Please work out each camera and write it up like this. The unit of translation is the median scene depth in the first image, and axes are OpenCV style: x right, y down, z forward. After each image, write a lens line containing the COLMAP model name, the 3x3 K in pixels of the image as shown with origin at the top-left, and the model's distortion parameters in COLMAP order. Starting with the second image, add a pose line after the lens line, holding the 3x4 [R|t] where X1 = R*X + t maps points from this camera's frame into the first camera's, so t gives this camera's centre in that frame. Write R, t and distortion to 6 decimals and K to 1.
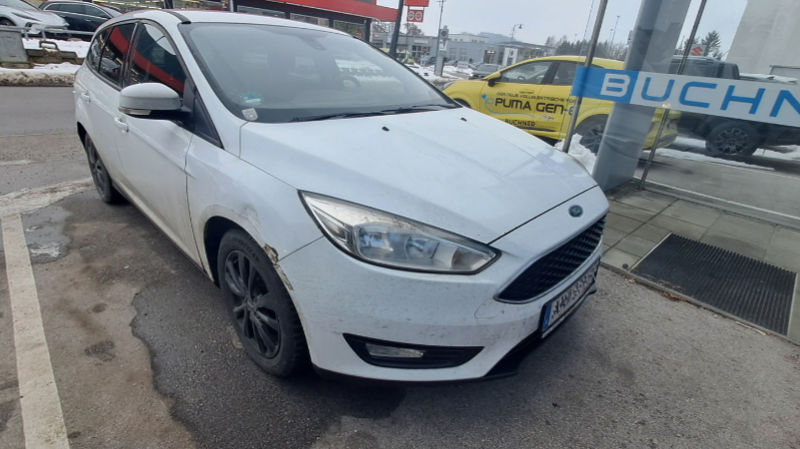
lens RADIAL K [[385.8, 0, 399.4], [0, 385.8, 224.8], [0, 0, 1]] dist [-0.000945, 0.000074]
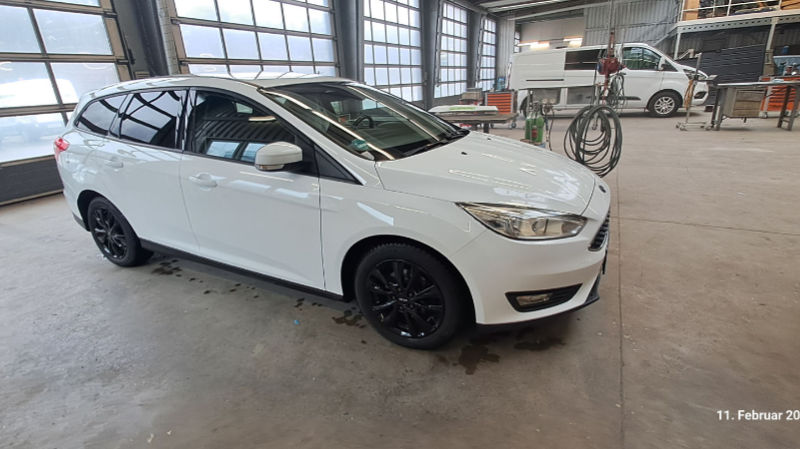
lens RADIAL K [[385.8, 0, 400.8], [0, 385.8, 224.1], [0, 0, 1]] dist [-0.000945, 0.000074]
pose [[0.956785, -0.175459, 0.231898, -0.794977], [0.186665, 0.982049, -0.027118, -0.008756], [-0.222977, 0.069233, 0.972362, -0.350064]]
